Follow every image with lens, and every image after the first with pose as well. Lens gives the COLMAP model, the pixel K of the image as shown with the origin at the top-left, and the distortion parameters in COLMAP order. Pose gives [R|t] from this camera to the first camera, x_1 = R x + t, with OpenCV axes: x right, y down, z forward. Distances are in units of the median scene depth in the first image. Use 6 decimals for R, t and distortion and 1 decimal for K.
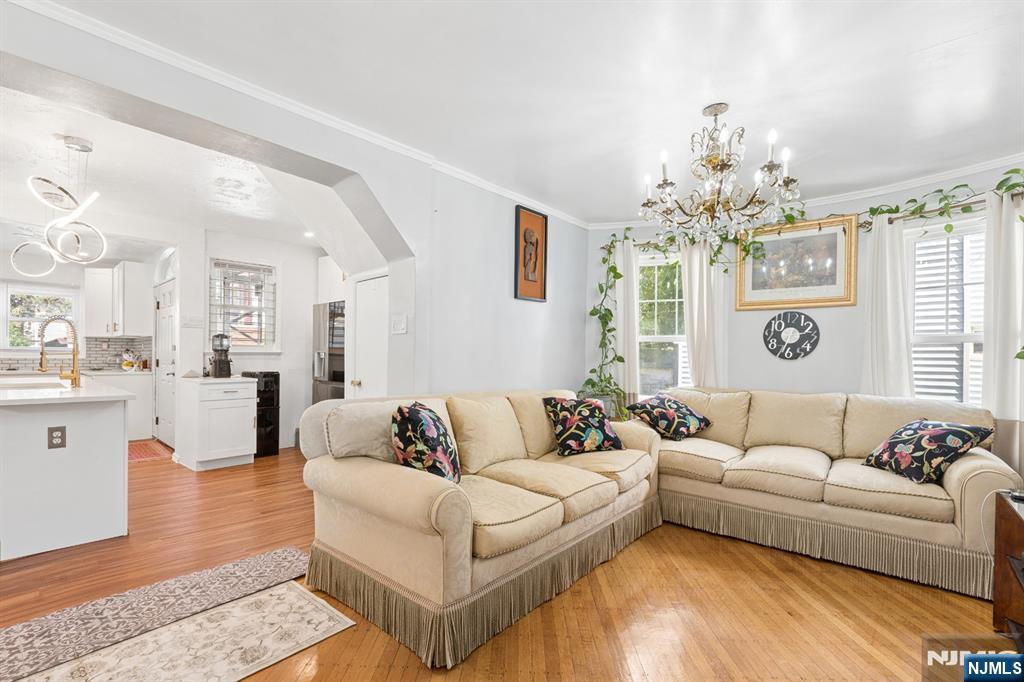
lens RADIAL K [[461.8, 0, 508.1], [0, 461.8, 357.7], [0, 0, 1]] dist [-0.004498, 0.001714]
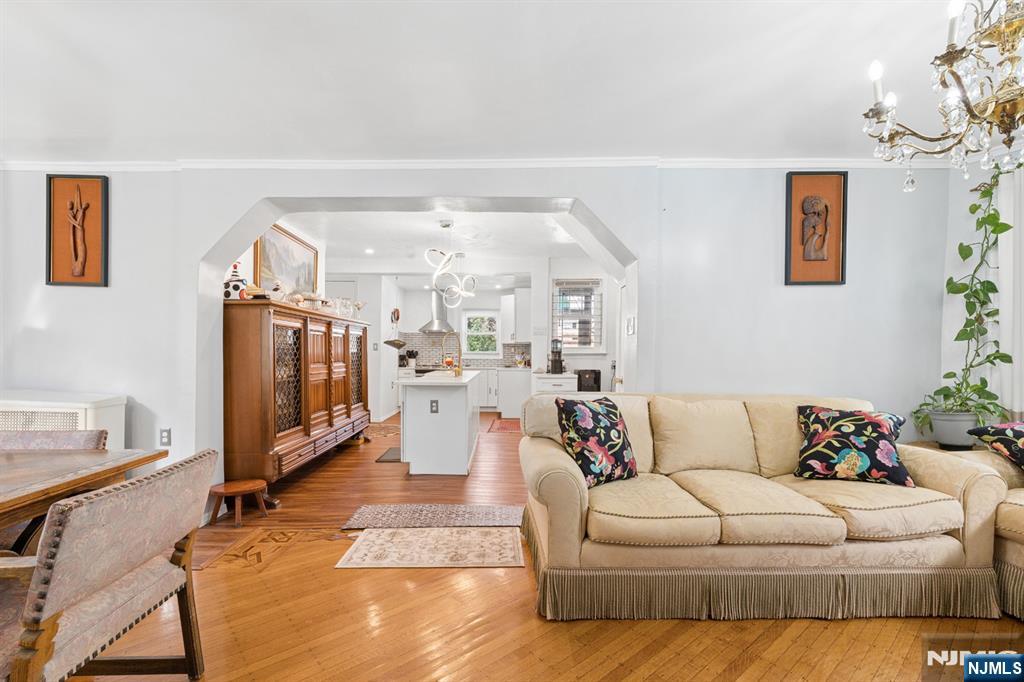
lens RADIAL K [[461.8, 0, 492.9], [0, 461.8, 361.3], [0, 0, 1]] dist [-0.004498, 0.001714]
pose [[0.658722, 0.002058, -0.752384, 0.344313], [0.003173, 0.999980, 0.005514, 0.002644], [0.752380, -0.006019, 0.658702, 0.061204]]
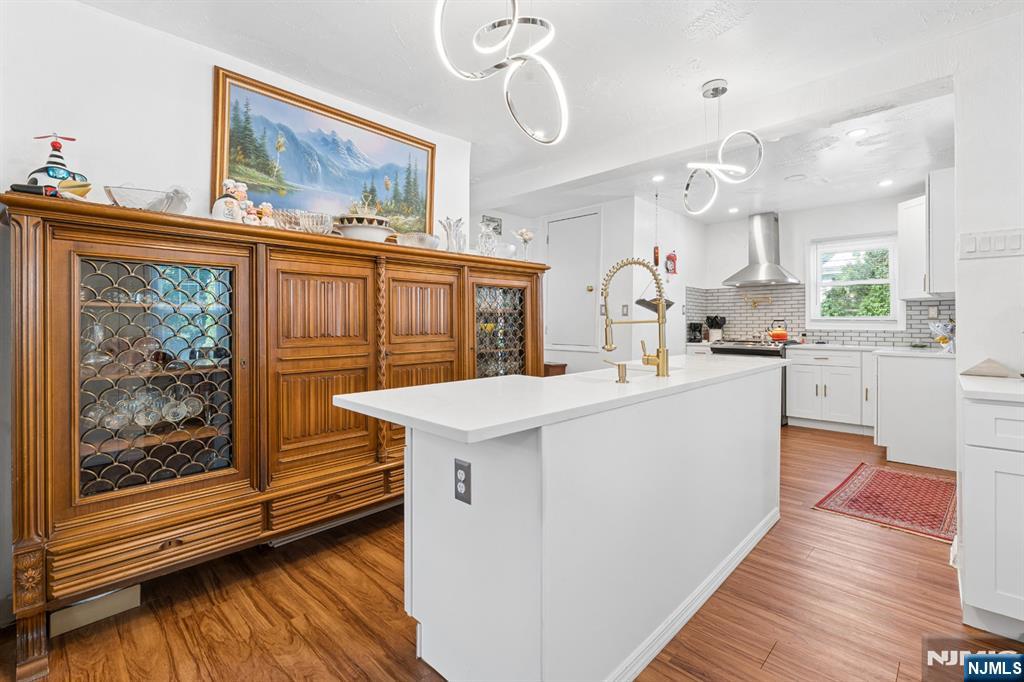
lens RADIAL K [[461.8, 0, 490.8], [0, 461.8, 327.2], [0, 0, 1]] dist [-0.004498, 0.001714]
pose [[-0.051790, -0.002100, -0.998656, -0.392801], [-0.002363, 0.999995, -0.001980, -0.001217], [0.998655, 0.002257, -0.051795, 0.911487]]
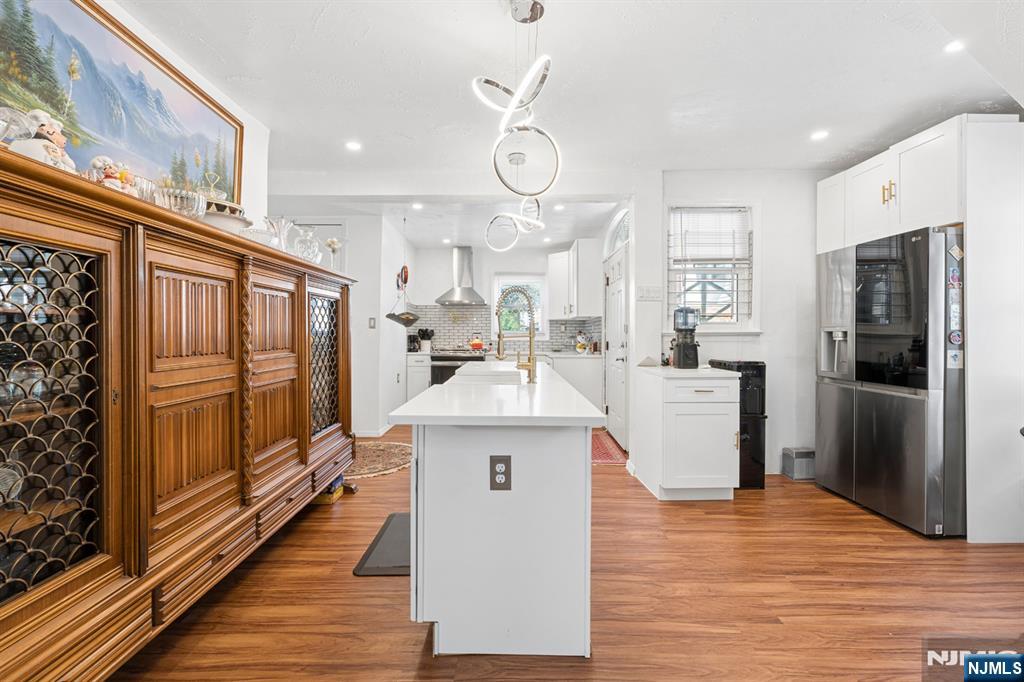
lens RADIAL K [[461.8, 0, 508.4], [0, 461.8, 339.9], [0, 0, 1]] dist [-0.004498, 0.001714]
pose [[0.668164, -0.000654, -0.744013, -0.441805], [0.003295, 0.999992, 0.002081, -0.005184], [0.744006, -0.003842, 0.668162, 0.513214]]
